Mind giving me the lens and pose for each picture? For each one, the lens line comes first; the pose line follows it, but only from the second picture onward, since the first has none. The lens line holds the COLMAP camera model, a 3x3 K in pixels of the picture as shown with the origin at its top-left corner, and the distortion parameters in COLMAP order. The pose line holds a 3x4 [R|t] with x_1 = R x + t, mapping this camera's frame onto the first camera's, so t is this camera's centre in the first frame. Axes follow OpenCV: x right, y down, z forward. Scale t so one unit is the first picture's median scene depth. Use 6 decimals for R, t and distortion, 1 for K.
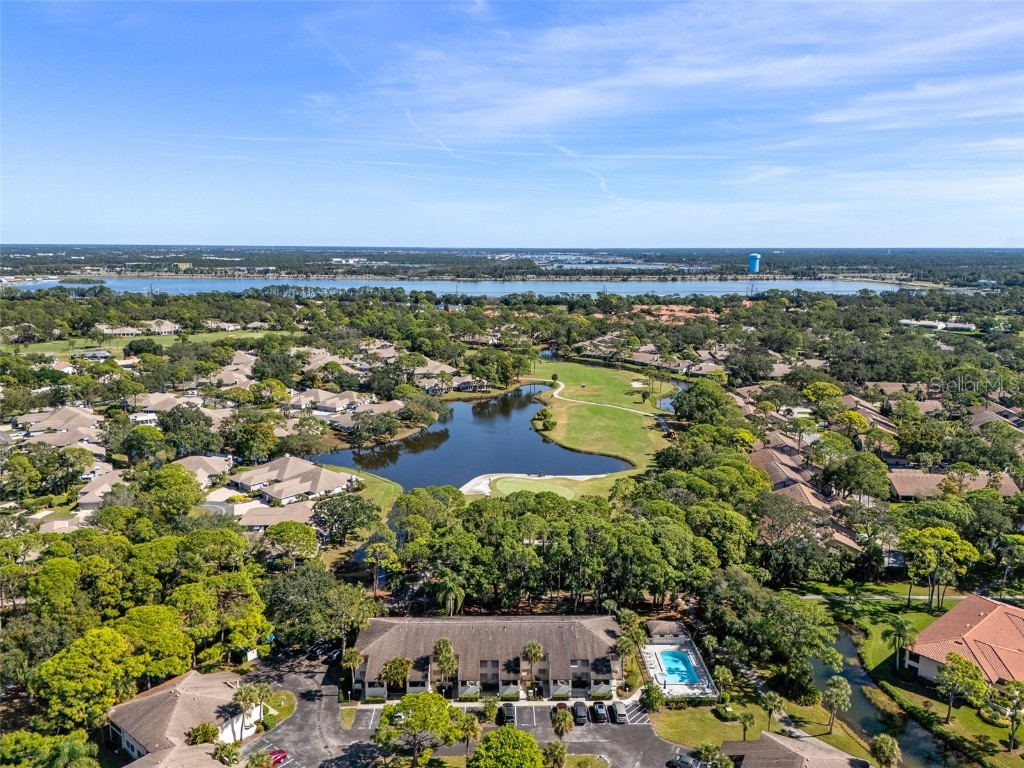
lens RADIAL K [[751.0, 0, 502.4], [0, 751.0, 393.1], [0, 0, 1]] dist [0.061664, -0.045940]
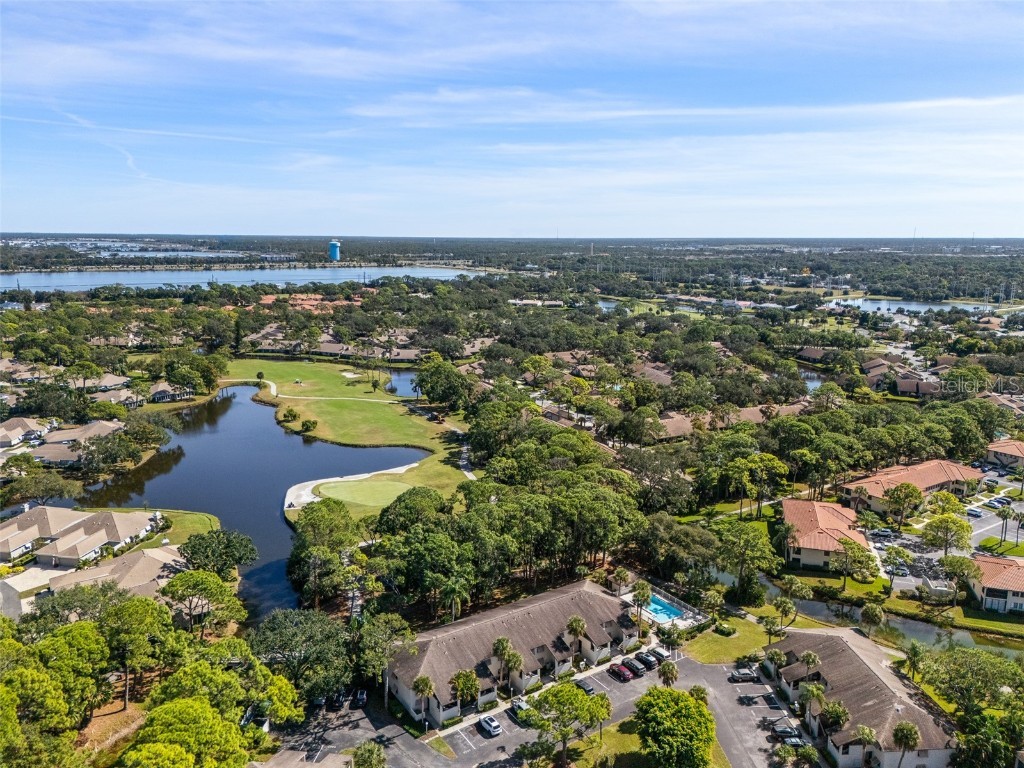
lens RADIAL K [[751.0, 0, 504.6], [0, 751.0, 417.6], [0, 0, 1]] dist [0.061664, -0.045940]
pose [[0.840574, -0.126830, 0.526640, -0.474664], [0.102306, 0.991877, 0.075581, -0.026318], [-0.531948, -0.009653, 0.846722, 0.152694]]
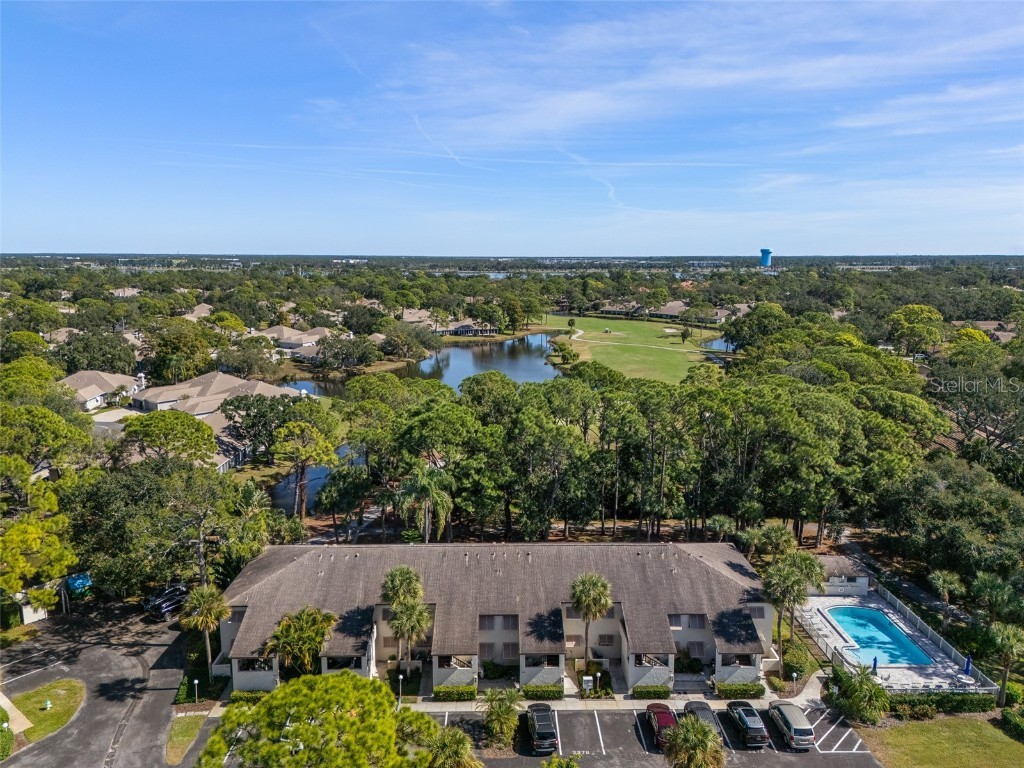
lens RADIAL K [[751.0, 0, 509.8], [0, 751.0, 385.4], [0, 0, 1]] dist [0.061664, -0.045940]
pose [[0.999974, 0.003517, 0.006322, -0.011992], [-0.003360, 0.999690, -0.024662, 0.191402], [-0.006407, 0.024640, 0.999676, 0.450825]]
